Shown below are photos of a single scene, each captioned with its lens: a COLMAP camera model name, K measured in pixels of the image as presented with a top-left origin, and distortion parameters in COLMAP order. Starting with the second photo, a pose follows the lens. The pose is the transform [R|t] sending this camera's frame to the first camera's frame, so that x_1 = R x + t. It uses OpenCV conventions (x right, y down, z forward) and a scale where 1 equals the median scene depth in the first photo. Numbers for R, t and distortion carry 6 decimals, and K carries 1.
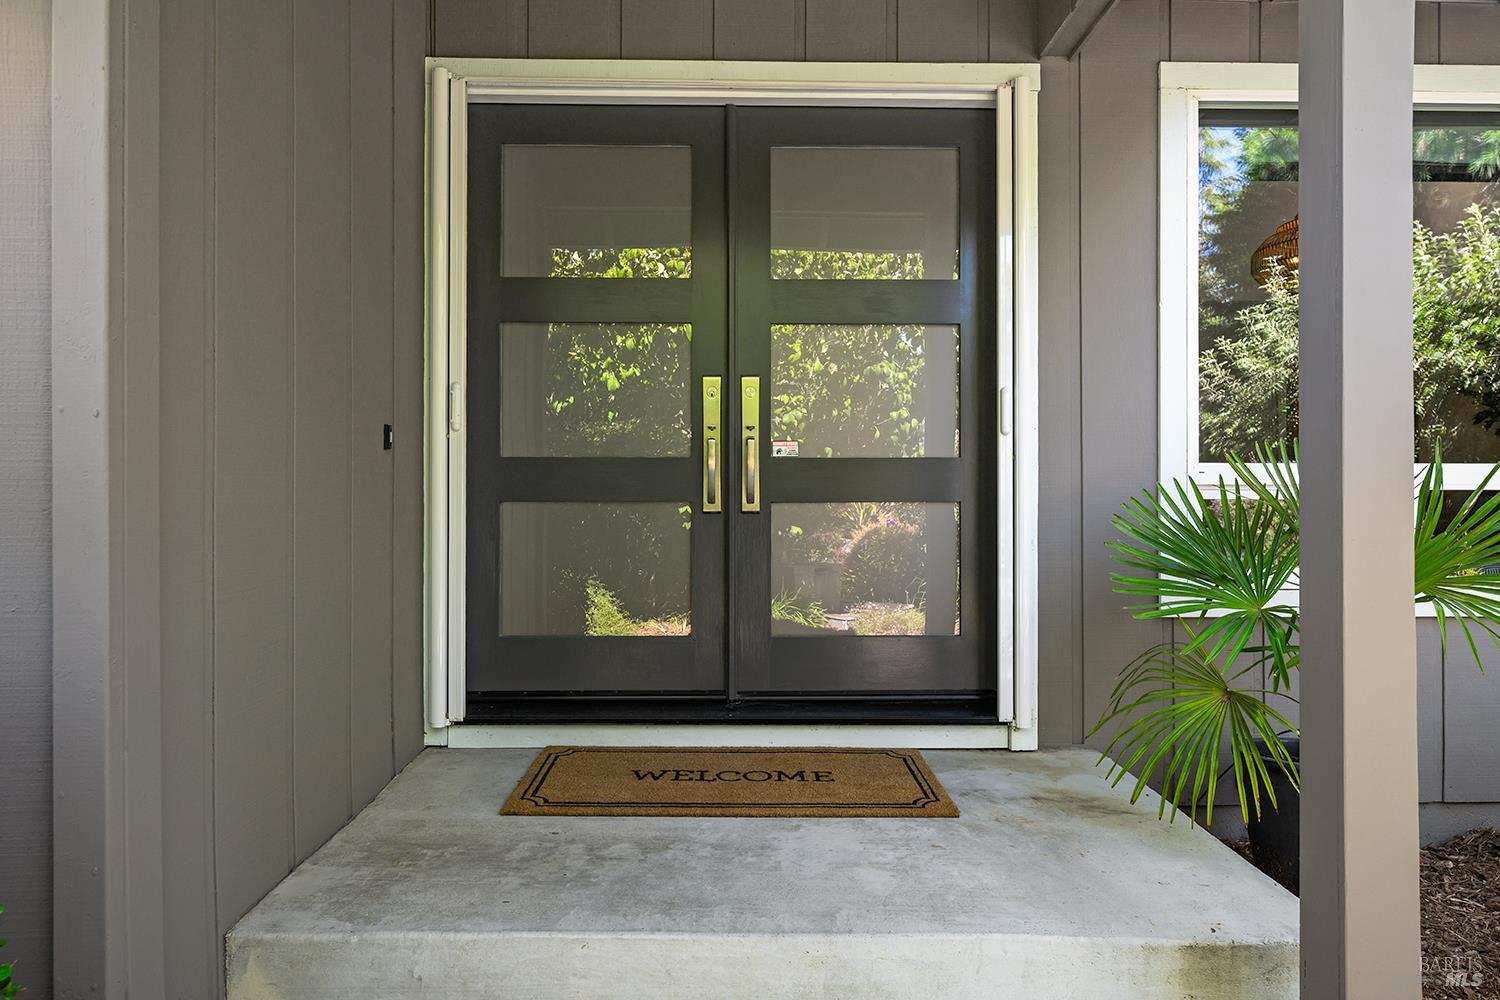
lens RADIAL K [[909.1, 0, 748.1], [0, 909.1, 485.1], [0, 0, 1]] dist [0.000121, -0.000284]
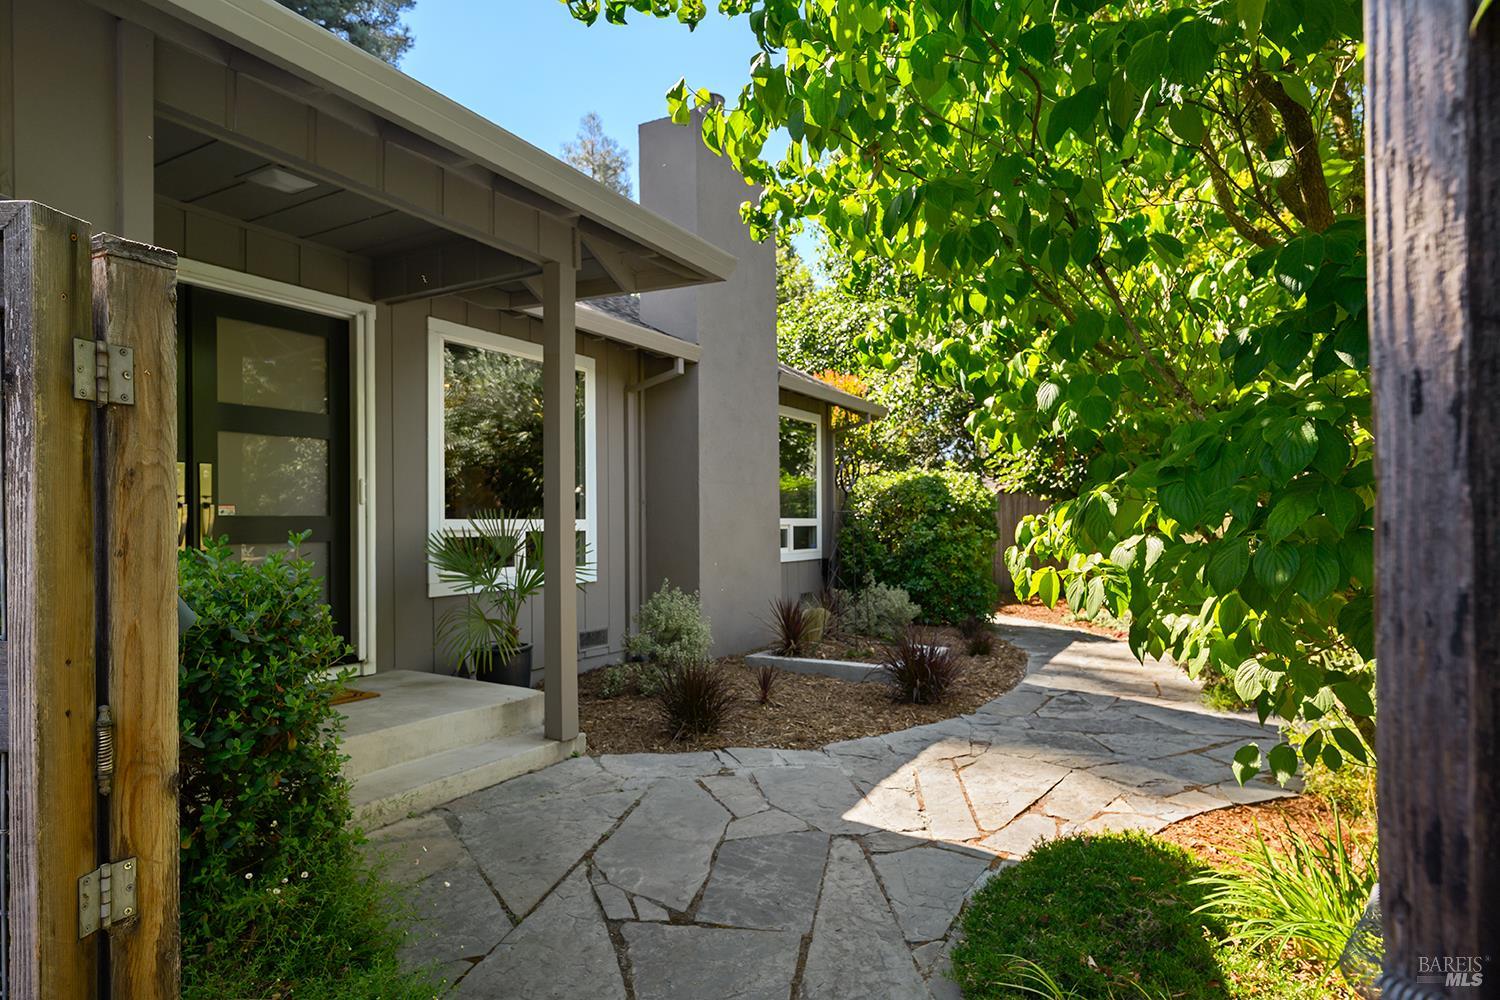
lens RADIAL K [[829.6, 0, 749.0], [0, 829.6, 518.6], [0, 0, 1]] dist [-0.000087, -0.000042]
pose [[0.510692, -0.000618, 0.859763, -0.747575], [0.003654, 0.999992, -0.001452, -0.020172], [-0.859756, 0.003883, 0.510690, -0.522441]]
